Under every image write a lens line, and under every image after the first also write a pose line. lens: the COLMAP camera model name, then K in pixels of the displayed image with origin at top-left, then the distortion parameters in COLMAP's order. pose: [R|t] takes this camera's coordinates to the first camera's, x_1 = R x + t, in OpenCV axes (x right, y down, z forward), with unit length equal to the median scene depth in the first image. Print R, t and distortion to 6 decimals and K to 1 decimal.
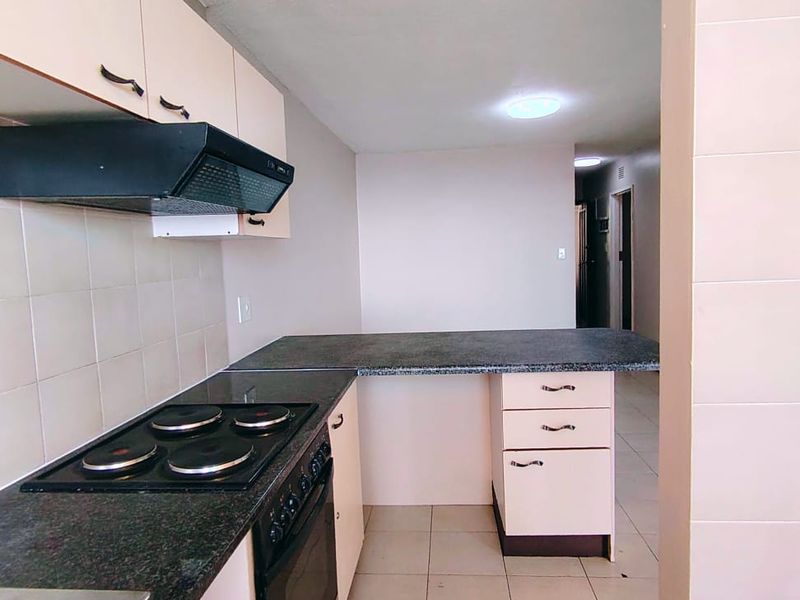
lens RADIAL K [[574.7, 0, 400.0], [0, 574.7, 300.0], [0, 0, 1]] dist [0.000559, 0.000231]
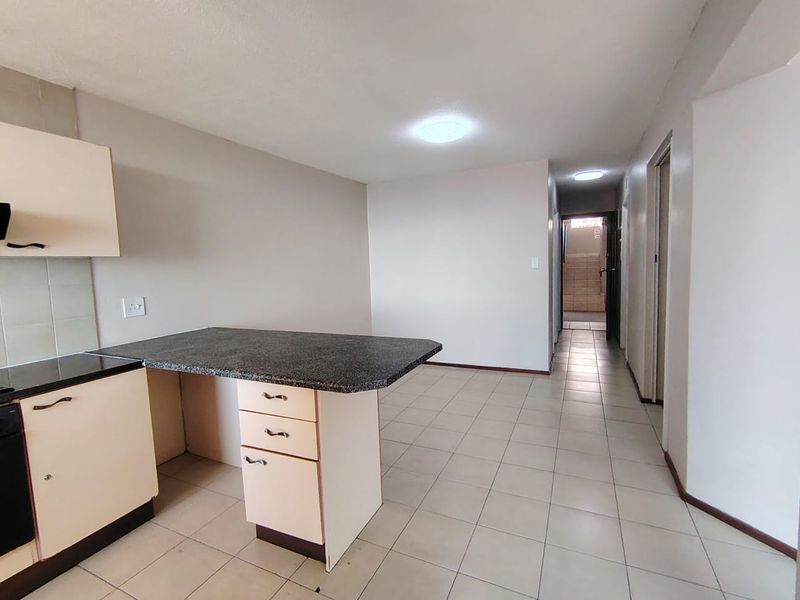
lens RADIAL K [[423.9, 0, 400.0], [0, 423.9, 300.0], [0, 0, 1]] dist [-0.002971, -0.000827]
pose [[0.915579, 0.035187, -0.400596, 0.774803], [-0.029493, 0.999357, 0.020372, -0.046217], [0.401055, -0.006837, 0.916028, 0.366216]]
